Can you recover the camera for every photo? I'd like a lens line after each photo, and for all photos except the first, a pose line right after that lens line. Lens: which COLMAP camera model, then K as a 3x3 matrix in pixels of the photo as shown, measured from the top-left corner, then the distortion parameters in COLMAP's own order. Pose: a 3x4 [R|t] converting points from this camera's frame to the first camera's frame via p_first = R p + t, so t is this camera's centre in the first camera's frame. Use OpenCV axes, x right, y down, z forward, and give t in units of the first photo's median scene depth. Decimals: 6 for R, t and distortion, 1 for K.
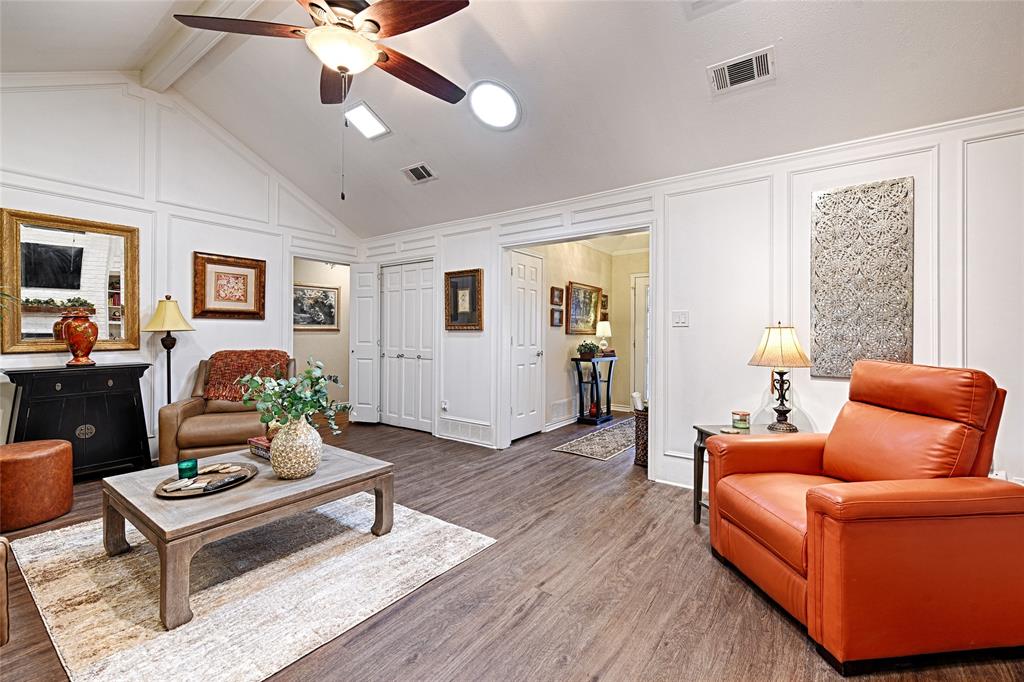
lens RADIAL K [[431.2, 0, 516.9], [0, 431.2, 333.5], [0, 0, 1]] dist [0.001518, 0.000044]
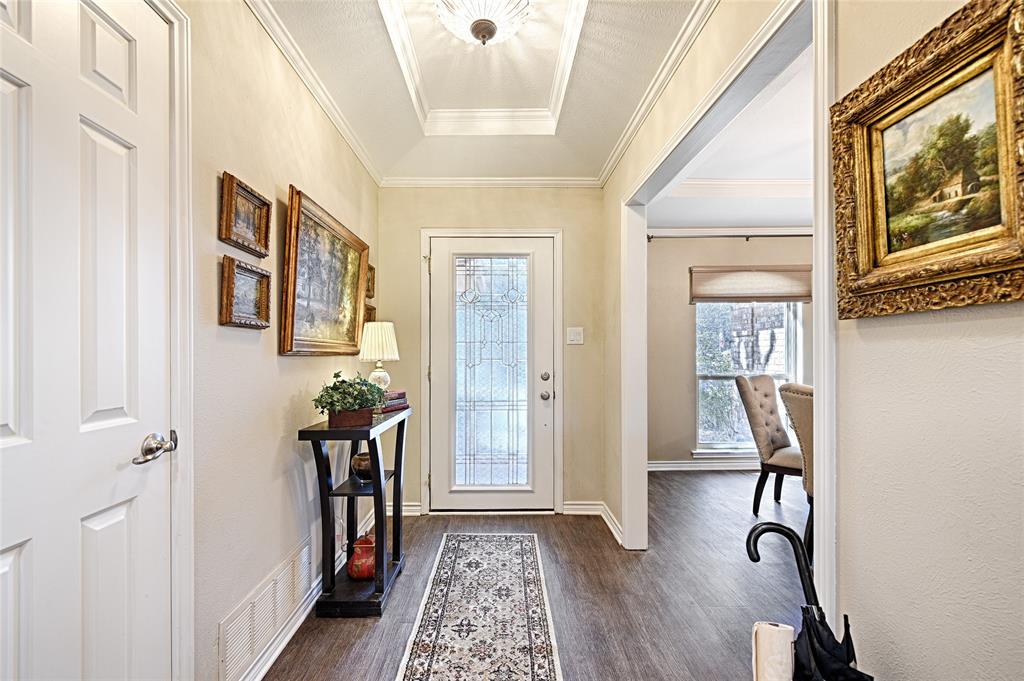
lens RADIAL K [[434.1, 0, 508.8], [0, 434.1, 348.9], [0, 0, 1]] dist [0.002540, 0.000133]
pose [[0.795101, -0.000419, 0.606476, 0.055624], [0.005940, 0.999957, -0.007097, 0.000330], [-0.606447, 0.009245, 0.795070, 0.652339]]
